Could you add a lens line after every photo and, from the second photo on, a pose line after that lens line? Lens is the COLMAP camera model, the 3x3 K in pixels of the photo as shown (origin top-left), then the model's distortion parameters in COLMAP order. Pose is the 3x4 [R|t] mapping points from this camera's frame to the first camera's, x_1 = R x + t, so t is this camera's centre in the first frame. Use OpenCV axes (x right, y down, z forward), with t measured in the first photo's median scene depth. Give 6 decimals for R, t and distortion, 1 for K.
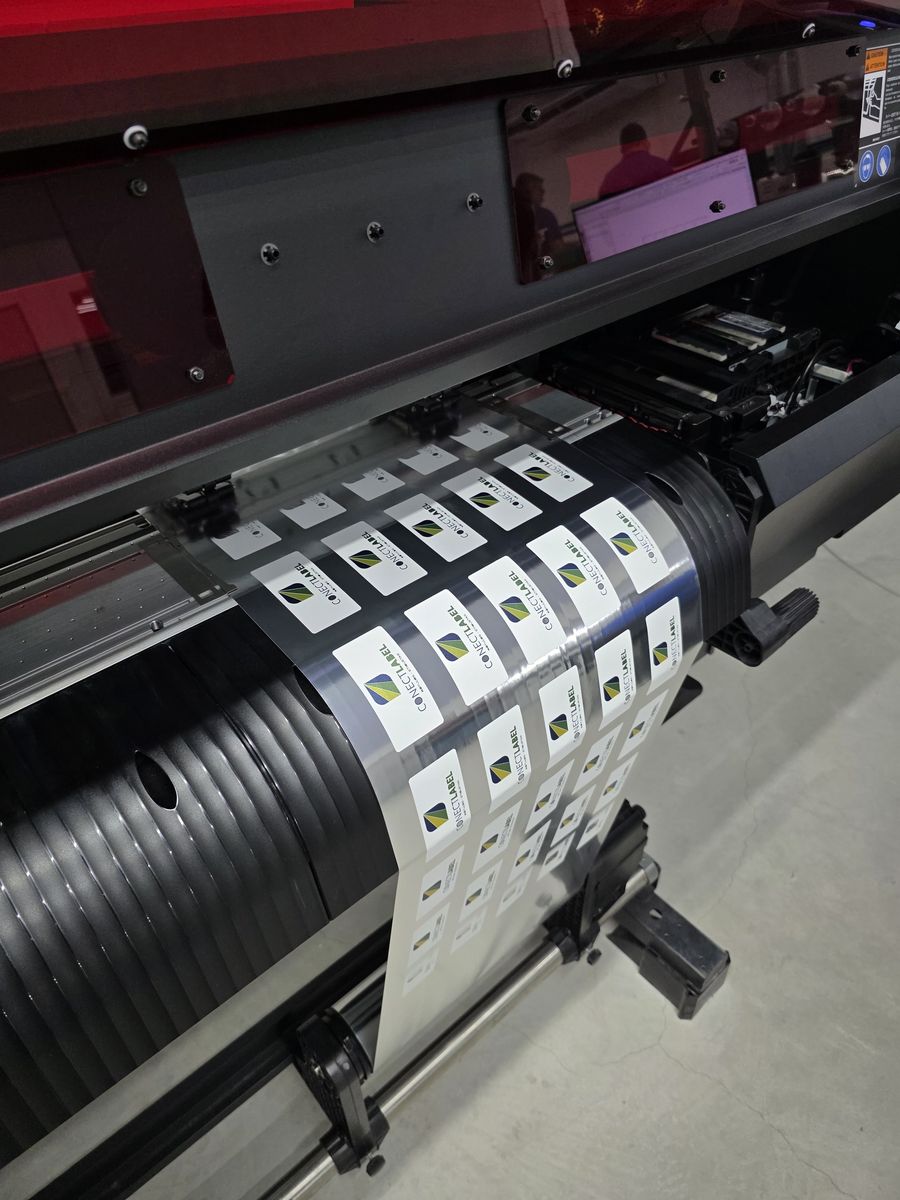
lens RADIAL K [[814.6, 0, 450.0], [0, 814.6, 600.0], [0, 0, 1]] dist [0.005108, -0.002122]
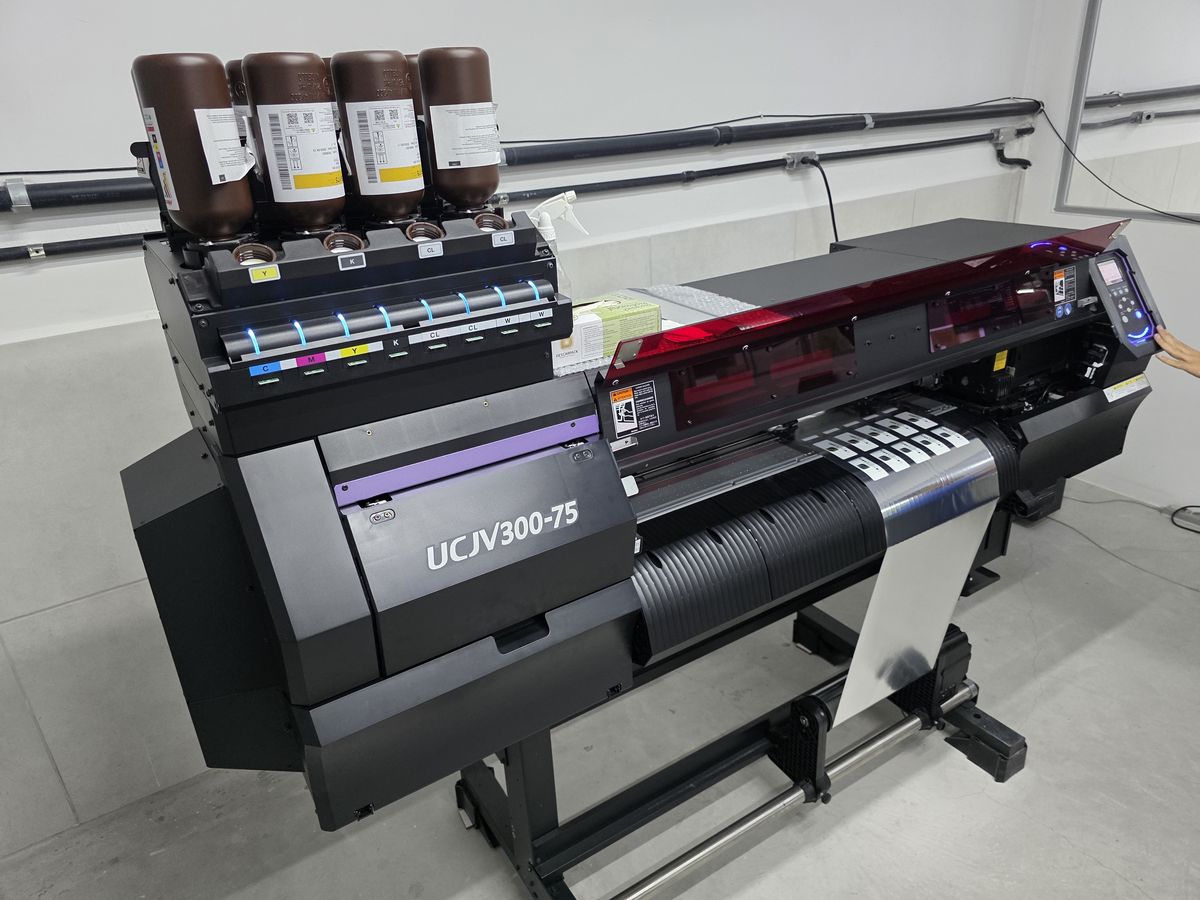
lens RADIAL K [[814.6, 0, 602.7], [0, 814.6, 425.5], [0, 0, 1]] dist [0.005108, -0.002122]
pose [[0.988852, 0.039029, -0.143697, -0.309373], [-0.076994, 0.960033, -0.269088, 0.361180], [0.127452, 0.277152, 0.952336, -0.908733]]
